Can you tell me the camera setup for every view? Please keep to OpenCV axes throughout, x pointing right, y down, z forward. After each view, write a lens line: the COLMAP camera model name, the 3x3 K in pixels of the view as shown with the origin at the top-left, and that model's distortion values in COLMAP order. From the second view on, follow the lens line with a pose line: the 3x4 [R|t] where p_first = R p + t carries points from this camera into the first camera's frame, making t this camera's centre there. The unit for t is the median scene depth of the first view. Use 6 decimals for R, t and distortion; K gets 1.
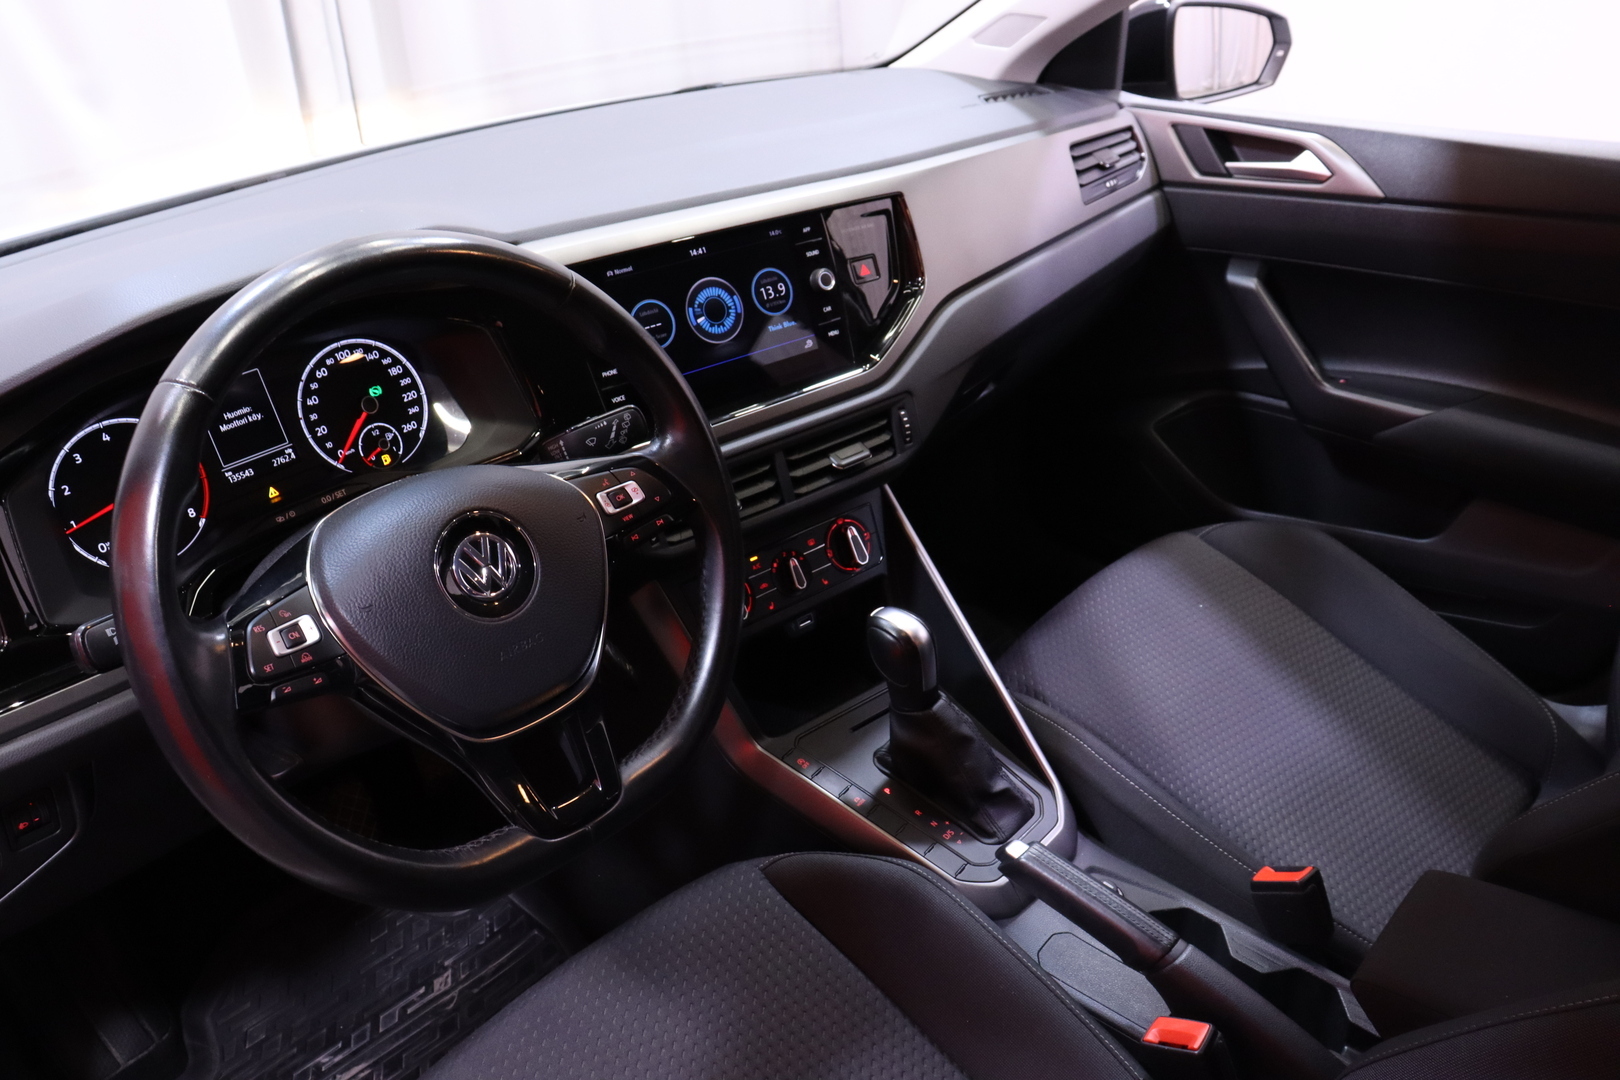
lens RADIAL K [[1275.8, 0, 807.6], [0, 1275.8, 585.6], [0, 0, 1]] dist [-0.172161, 0.133689]
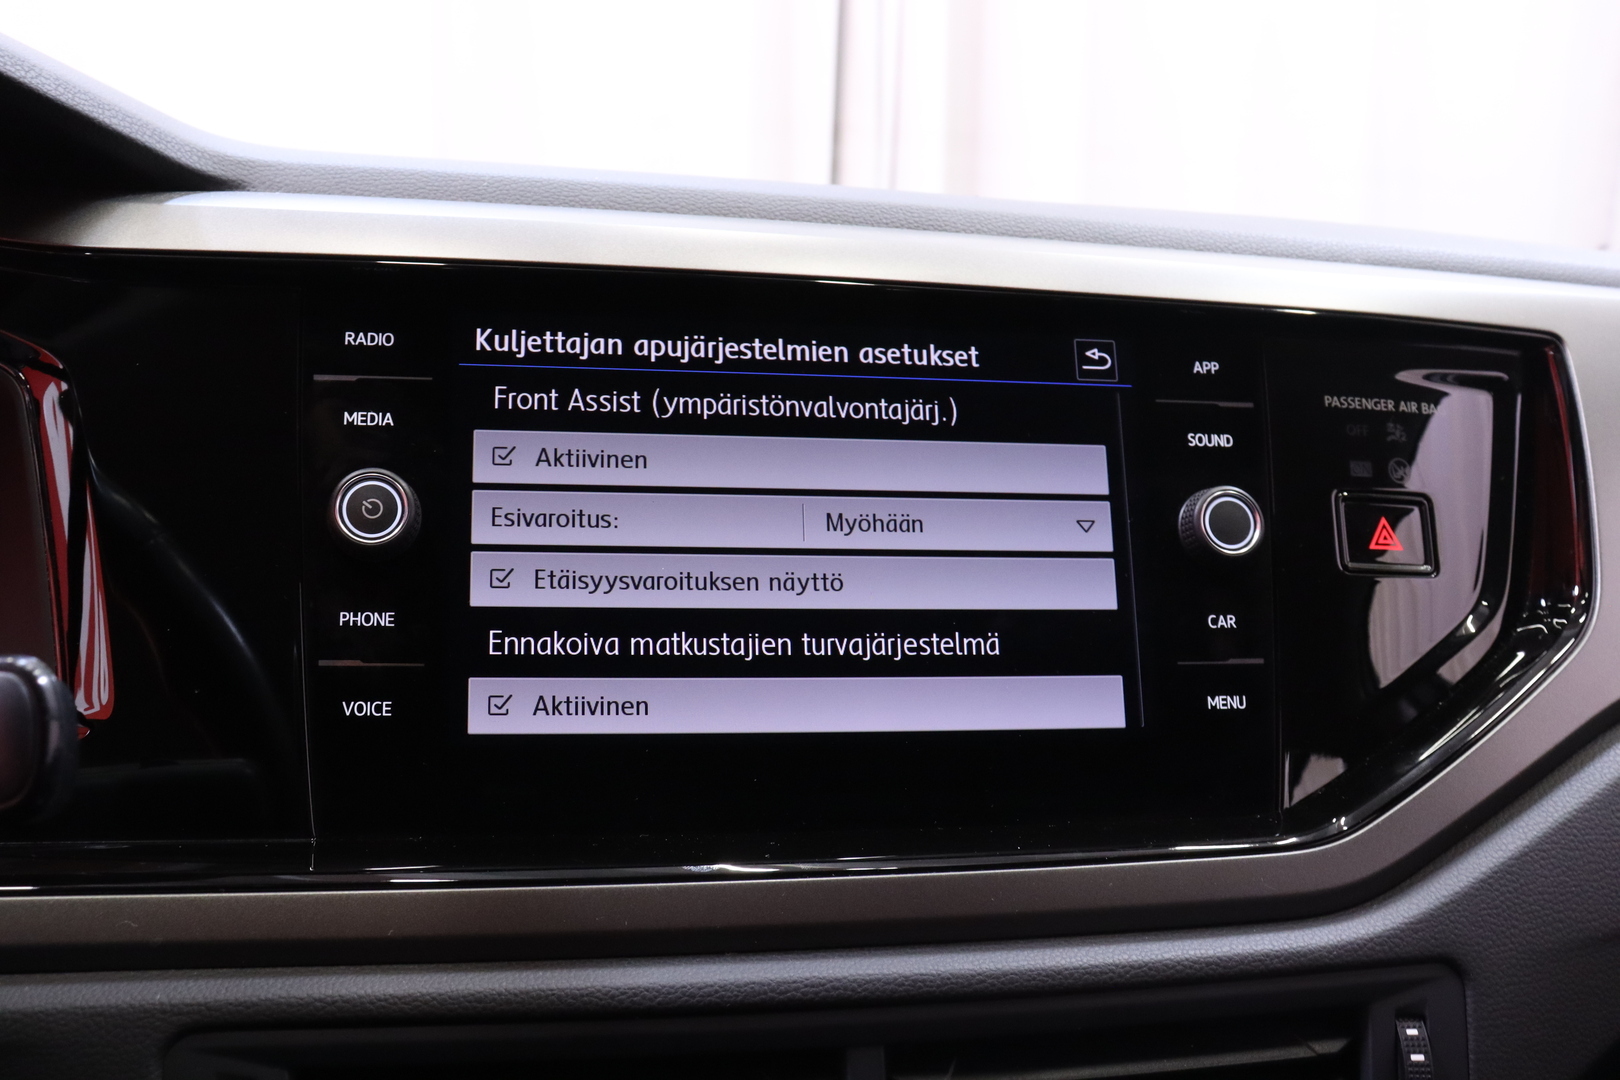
lens RADIAL K [[1419.4, 0, 799.1], [0, 1419.4, 584.1], [0, 0, 1]] dist [-0.064528, 0.001180]
pose [[0.876904, 0.174558, -0.447849, 0.081909], [-0.307300, 0.920037, -0.243101, -0.119122], [0.369602, 0.350800, 0.860426, 0.706427]]
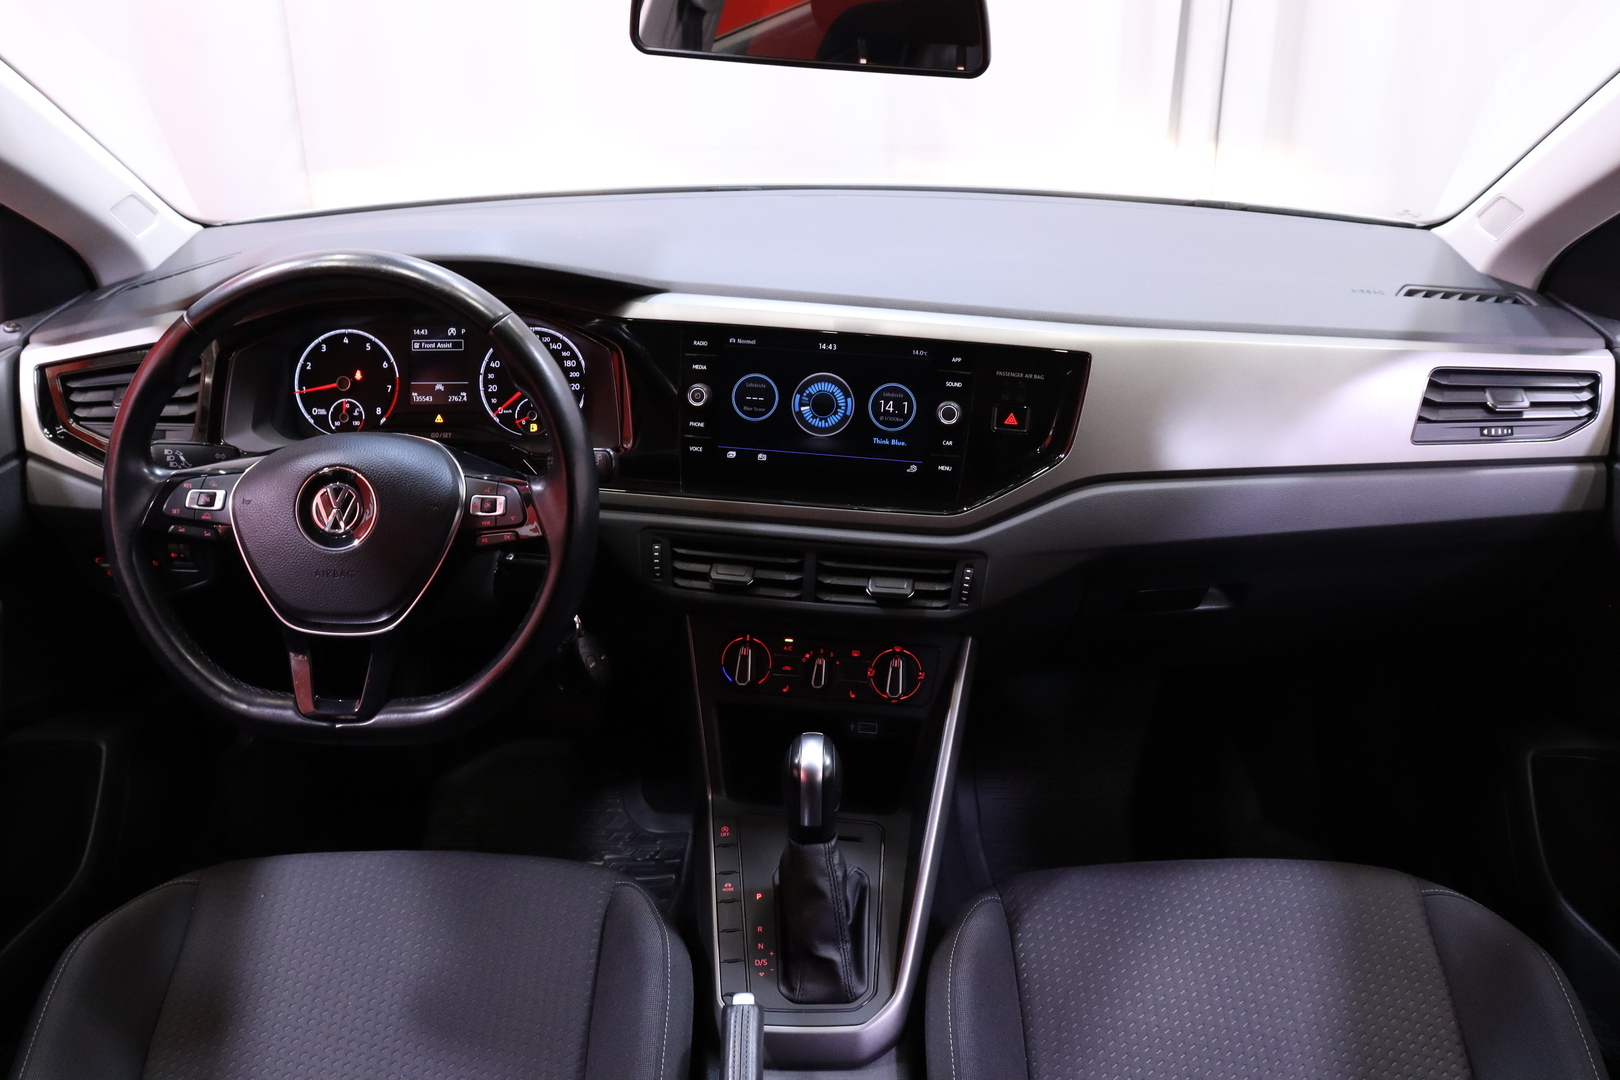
lens RADIAL K [[1275.8, 0, 807.6], [0, 1275.8, 585.6], [0, 0, 1]] dist [-0.172161, 0.133689]
pose [[0.671432, 0.400477, -0.623536, 0.633000], [-0.406504, 0.902554, 0.141952, -0.227039], [0.619624, 0.158159, 0.768799, 0.210128]]
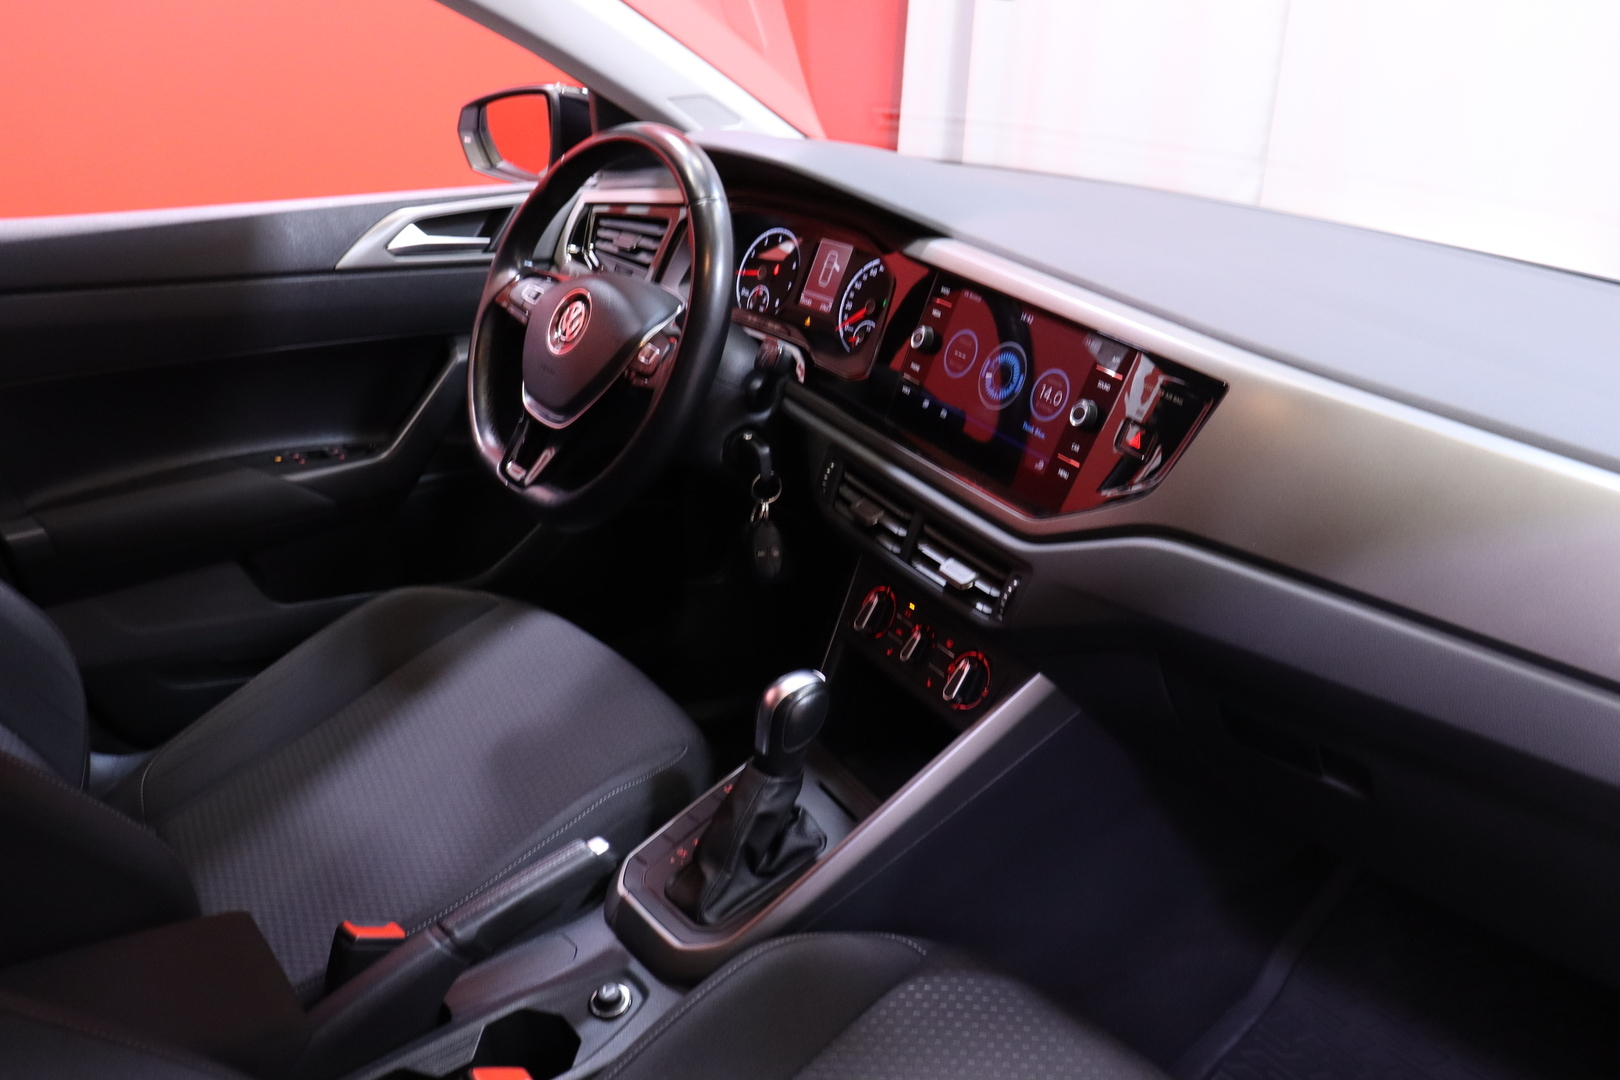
lens RADIAL K [[1275.8, 0, 807.6], [0, 1275.8, 585.6], [0, 0, 1]] dist [-0.172161, 0.133689]
pose [[-0.166324, 0.472839, -0.865309, 0.872840], [-0.515703, 0.706244, 0.485045, -0.499917], [0.840468, 0.526918, 0.126379, 0.837878]]
